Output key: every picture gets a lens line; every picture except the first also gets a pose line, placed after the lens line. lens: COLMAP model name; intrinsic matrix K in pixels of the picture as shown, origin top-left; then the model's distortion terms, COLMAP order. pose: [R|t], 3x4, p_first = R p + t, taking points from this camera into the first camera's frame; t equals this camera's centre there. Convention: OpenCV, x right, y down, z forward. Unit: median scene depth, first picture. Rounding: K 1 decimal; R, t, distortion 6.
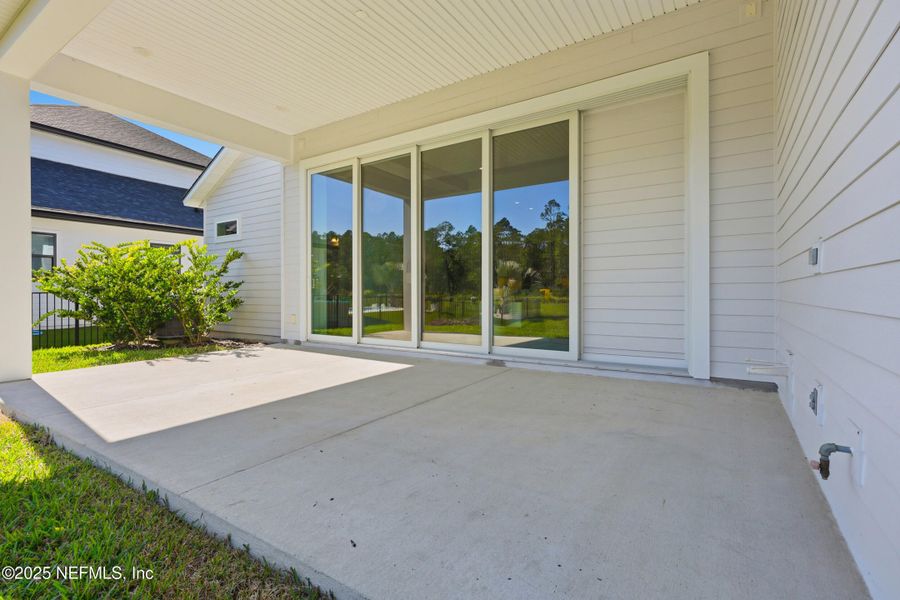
lens RADIAL K [[416.6, 0, 446.8], [0, 416.6, 296.3], [0, 0, 1]] dist [0.000359, 0.000050]
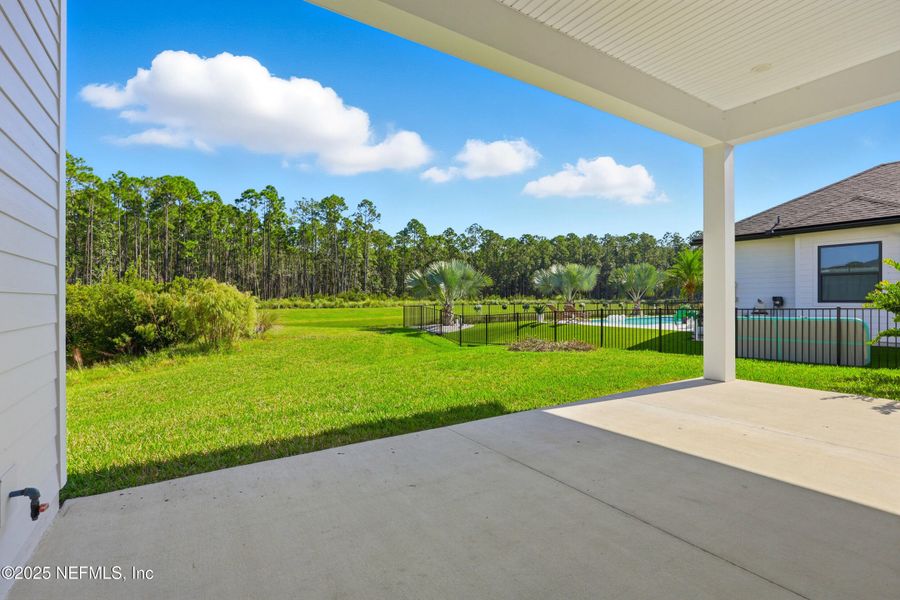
lens RADIAL K [[416.6, 0, 446.8], [0, 416.6, 296.3], [0, 0, 1]] dist [0.000359, 0.000050]
pose [[-0.408062, -0.004859, -0.912941, 0.755852], [-0.004963, 0.999983, -0.003103, -0.075185], [0.912941, 0.003265, -0.408079, 1.254174]]
